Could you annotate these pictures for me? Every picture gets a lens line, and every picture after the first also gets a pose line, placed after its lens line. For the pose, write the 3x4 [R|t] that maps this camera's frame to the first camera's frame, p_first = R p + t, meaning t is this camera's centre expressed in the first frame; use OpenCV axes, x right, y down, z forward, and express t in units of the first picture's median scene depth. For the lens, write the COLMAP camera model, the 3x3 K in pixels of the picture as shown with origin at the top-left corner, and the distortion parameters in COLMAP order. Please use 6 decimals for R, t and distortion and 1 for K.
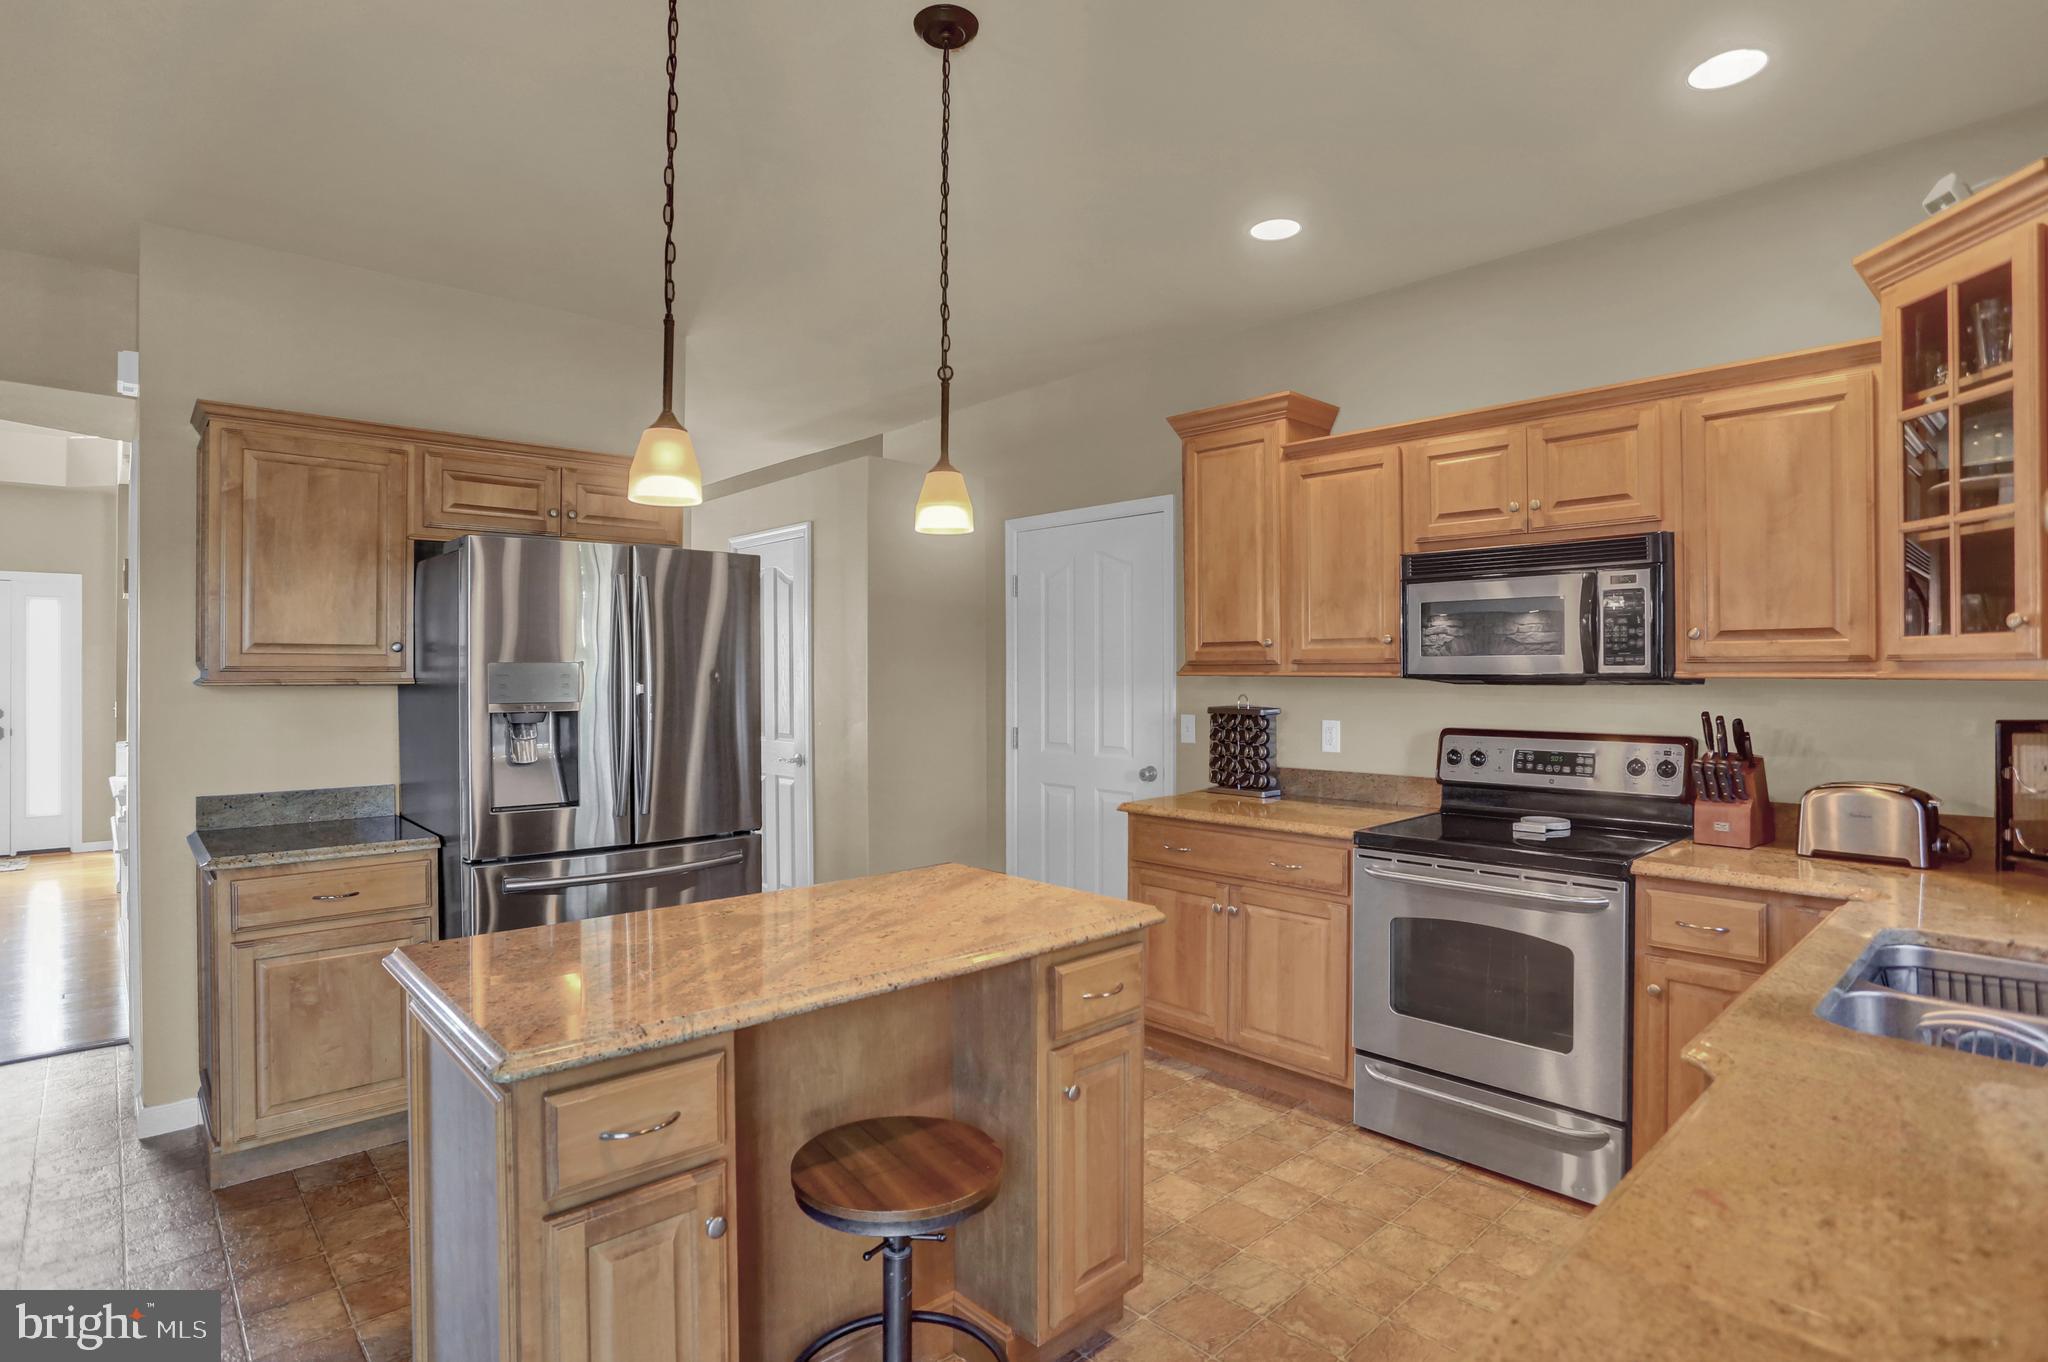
lens RADIAL K [[1012.9, 0, 967.7], [0, 1012.9, 668.1], [0, 0, 1]] dist [-0.054861, 0.016136]
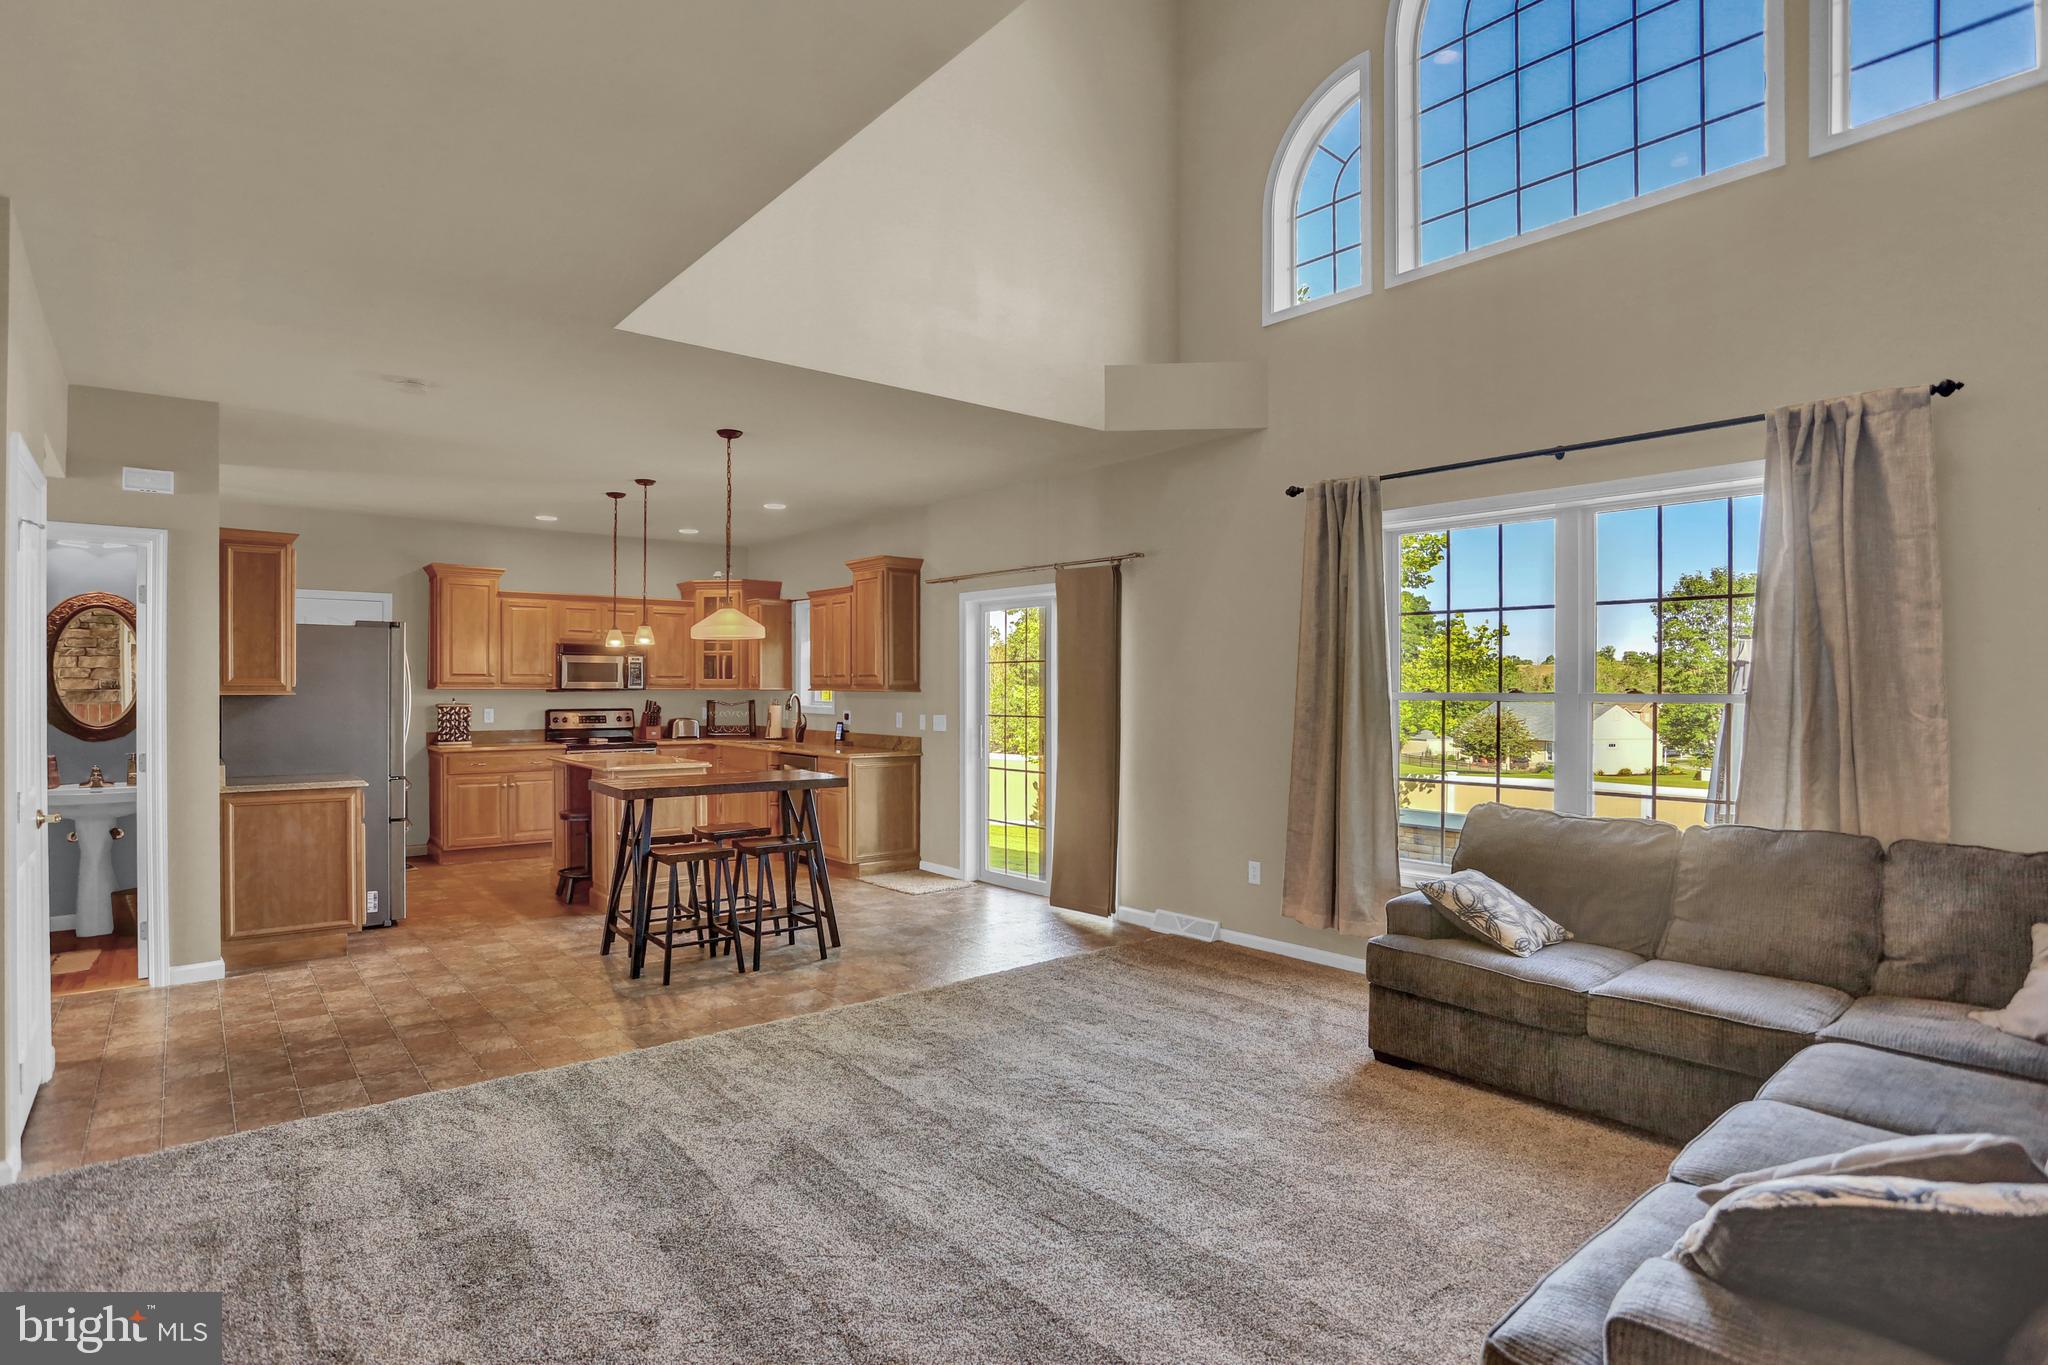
lens RADIAL K [[1012.9, 0, 1005.6], [0, 1012.9, 699.2], [0, 0, 1]] dist [-0.054861, 0.016136]
pose [[0.062993, -0.012321, 0.997938, -2.351989], [-0.008188, 0.999884, 0.012862, -0.009992], [-0.997980, -0.008982, 0.062885, -0.383878]]
